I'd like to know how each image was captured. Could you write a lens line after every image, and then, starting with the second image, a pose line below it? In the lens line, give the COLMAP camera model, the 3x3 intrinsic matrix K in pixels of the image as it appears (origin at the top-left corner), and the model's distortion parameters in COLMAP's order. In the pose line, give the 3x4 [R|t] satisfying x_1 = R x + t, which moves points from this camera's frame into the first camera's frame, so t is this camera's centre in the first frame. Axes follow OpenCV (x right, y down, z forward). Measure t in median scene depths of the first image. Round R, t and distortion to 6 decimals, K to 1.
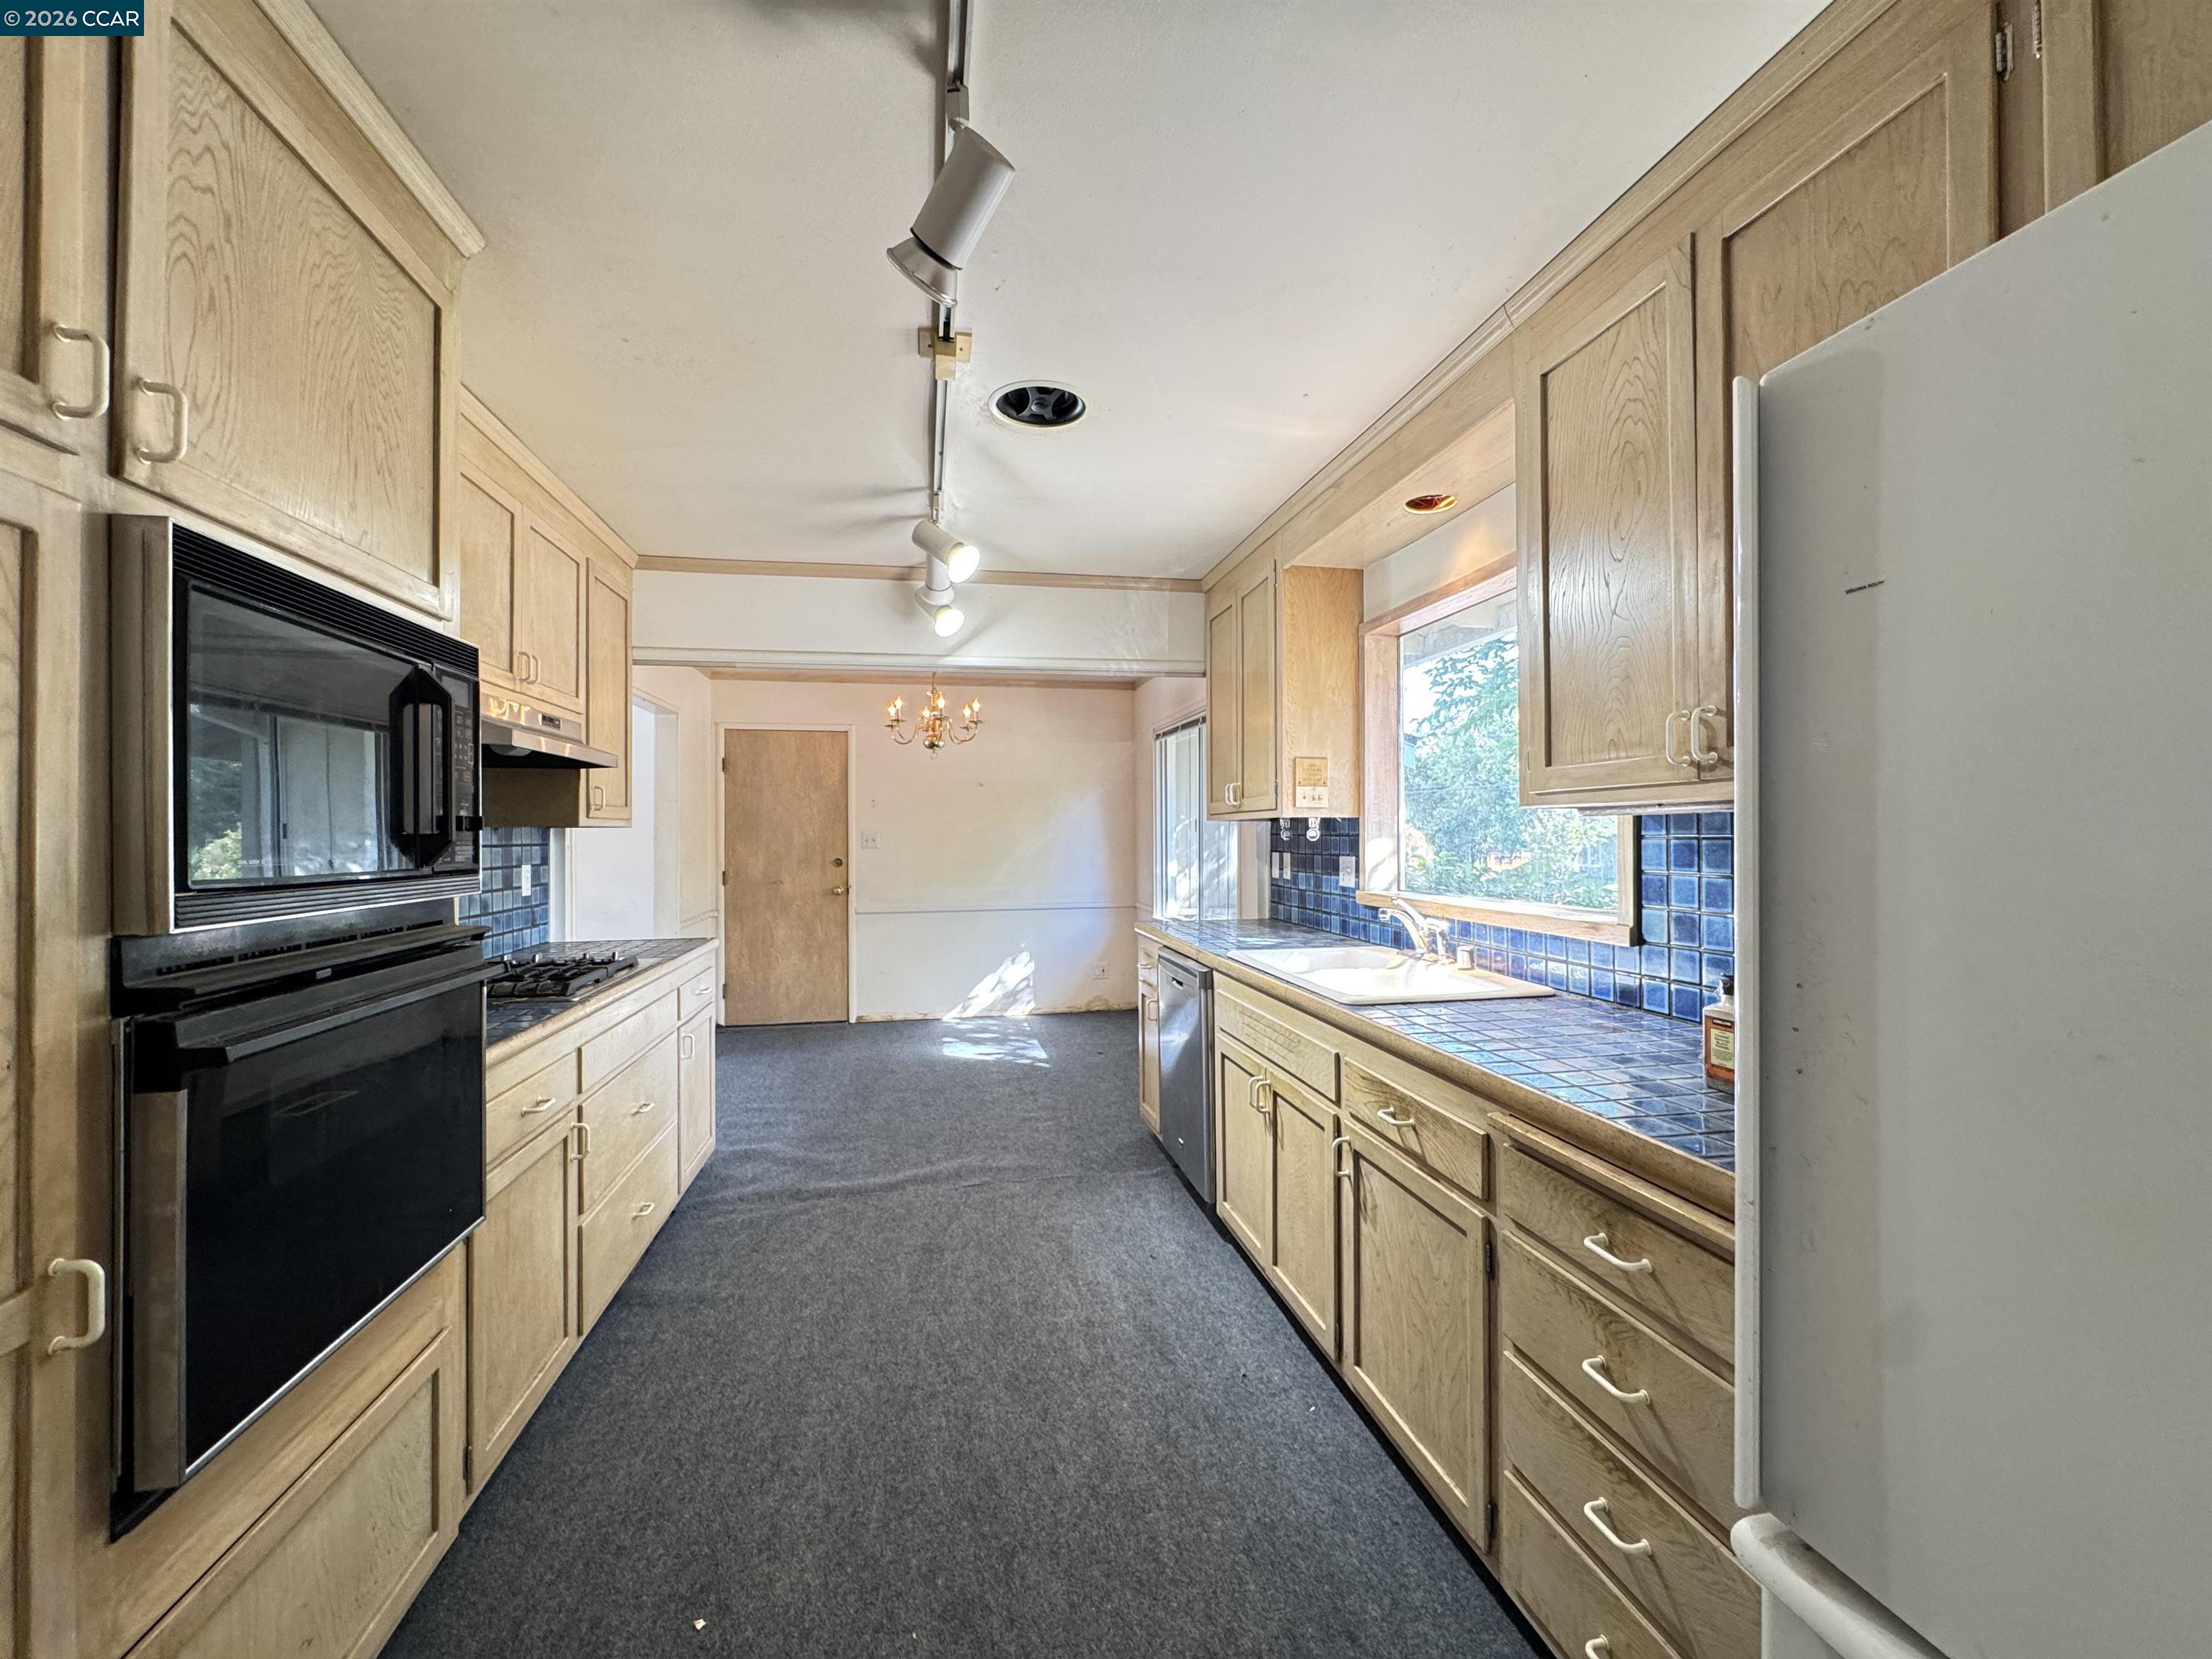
lens RADIAL K [[887.2, 0, 1106.5], [0, 887.2, 828.0], [0, 0, 1]] dist [-0.000152, -0.000018]
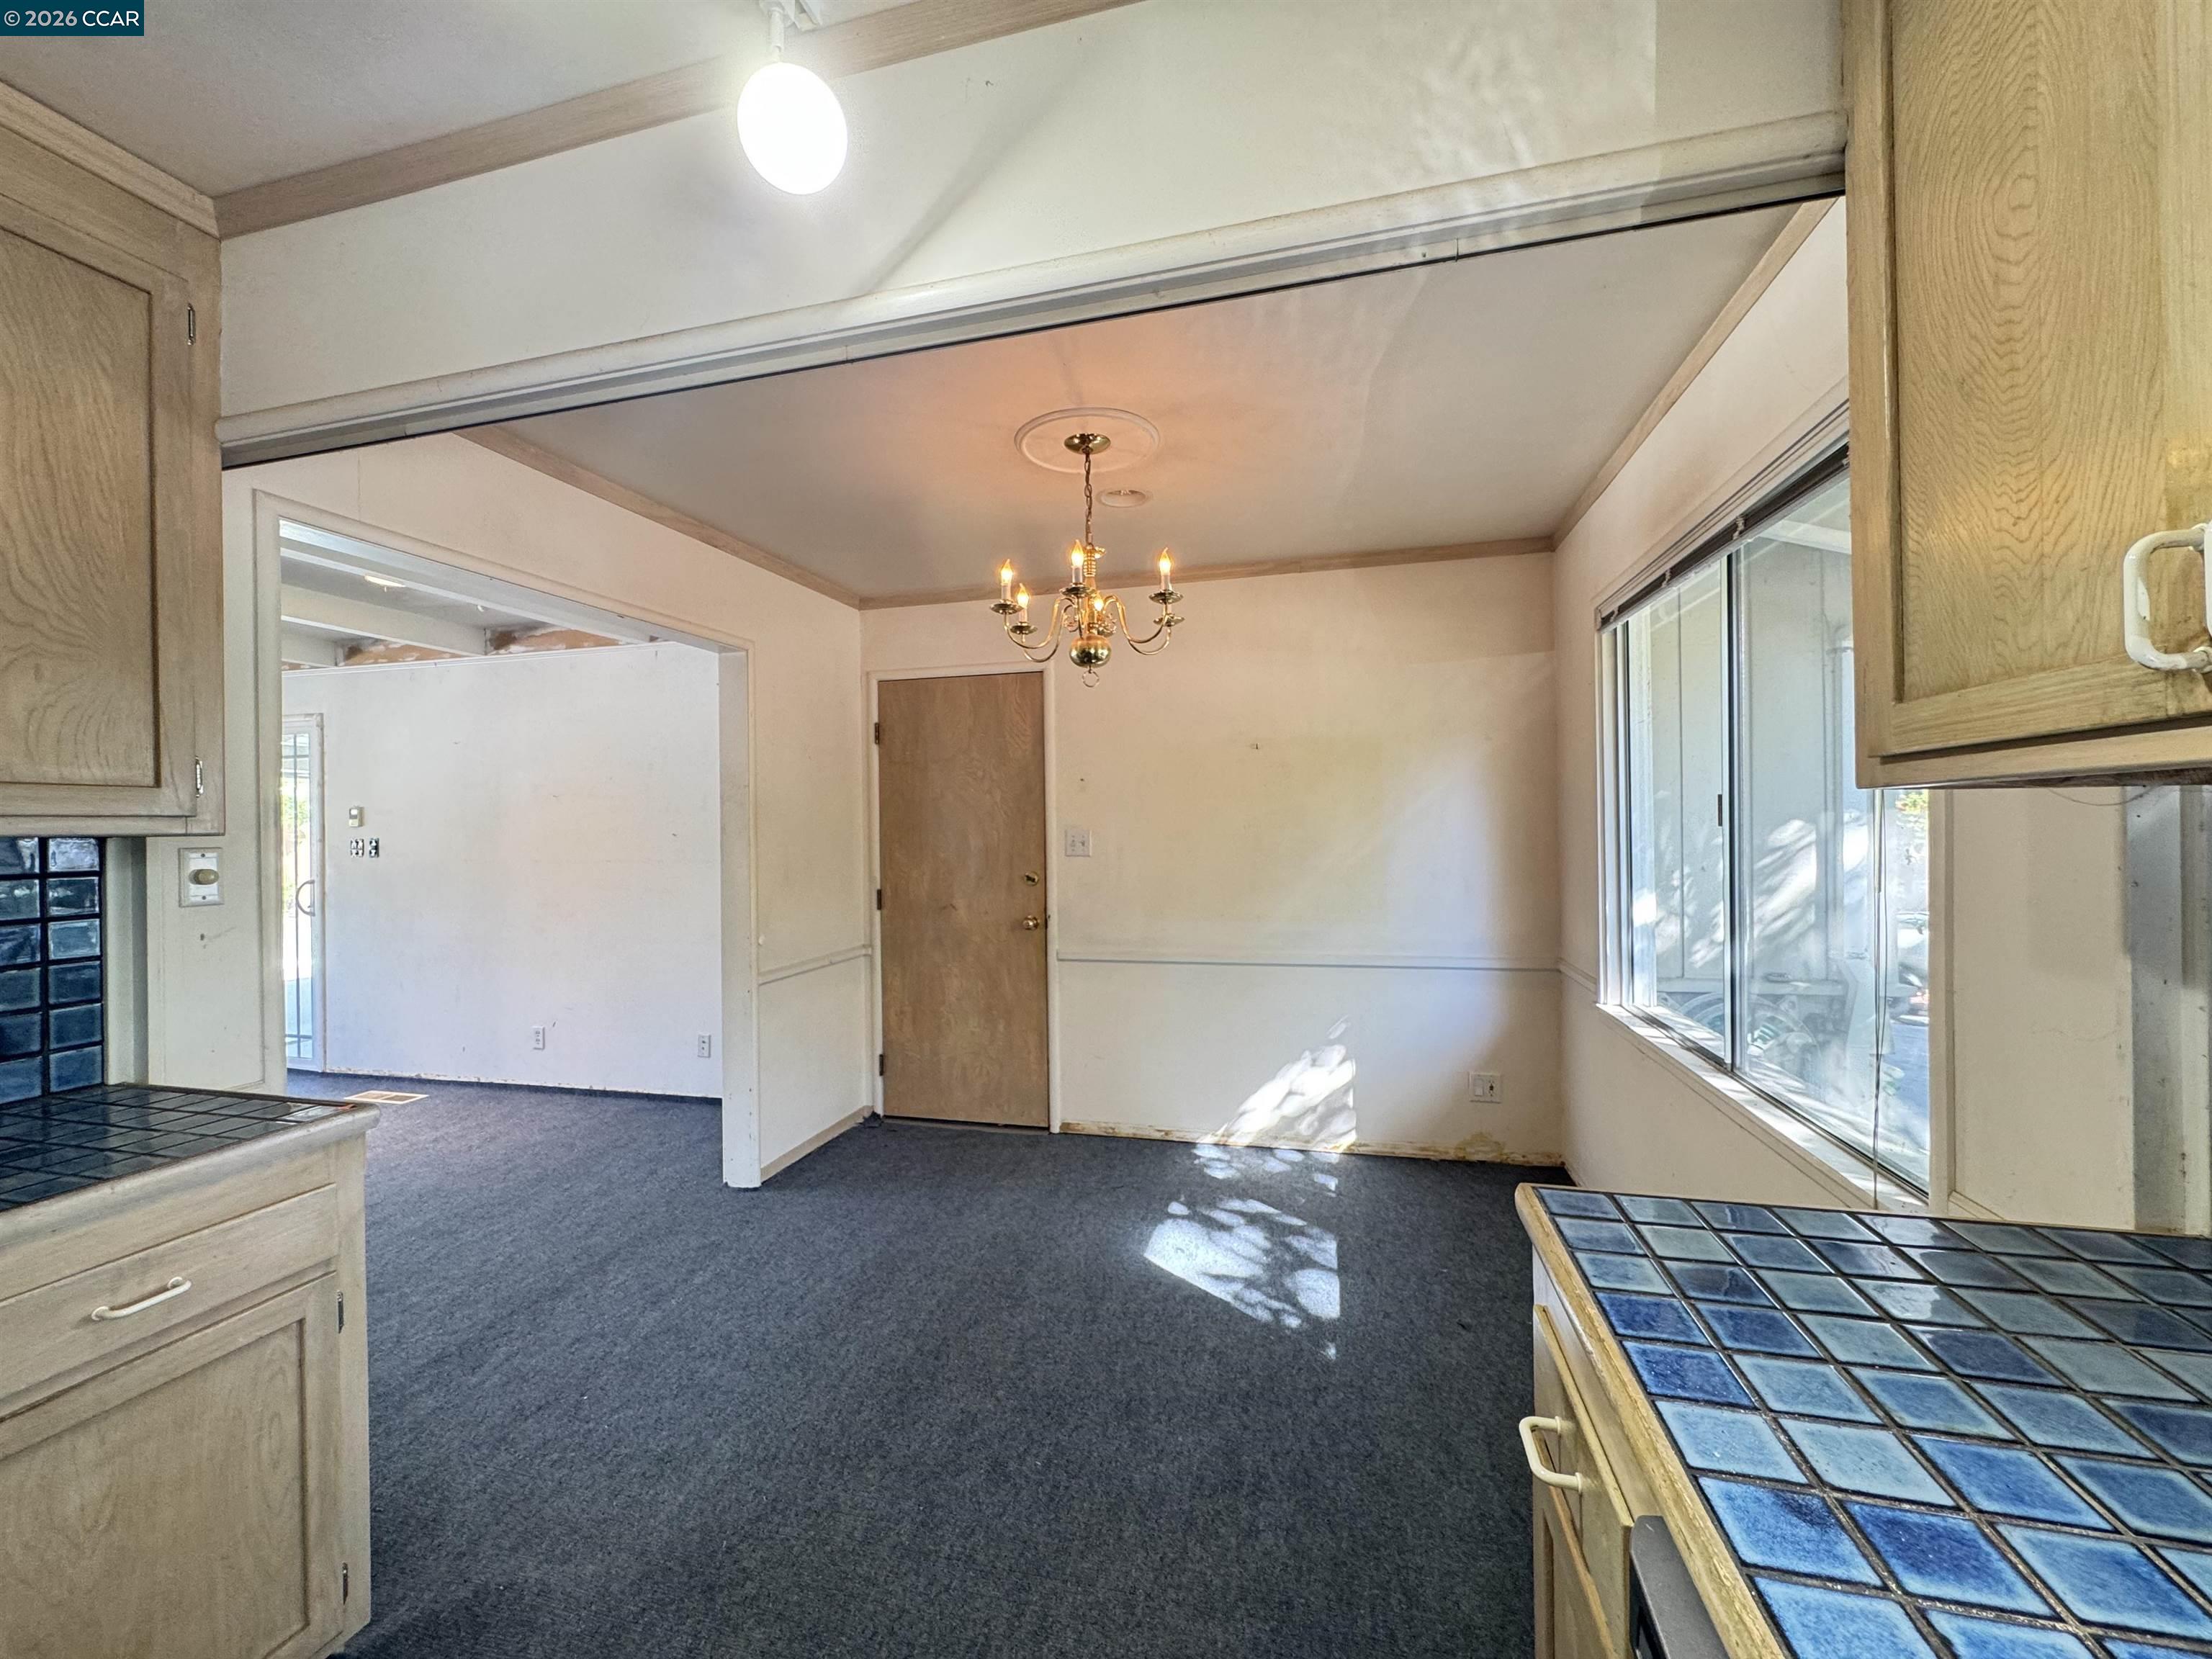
lens RADIAL K [[887.2, 0, 1101.2], [0, 887.2, 824.1], [0, 0, 1]] dist [-0.000152, -0.000018]
pose [[0.896952, -0.008744, -0.442041, 0.024585], [0.009874, 0.999951, 0.000254, 0.000062], [0.442017, -0.004593, 0.896995, 0.455933]]
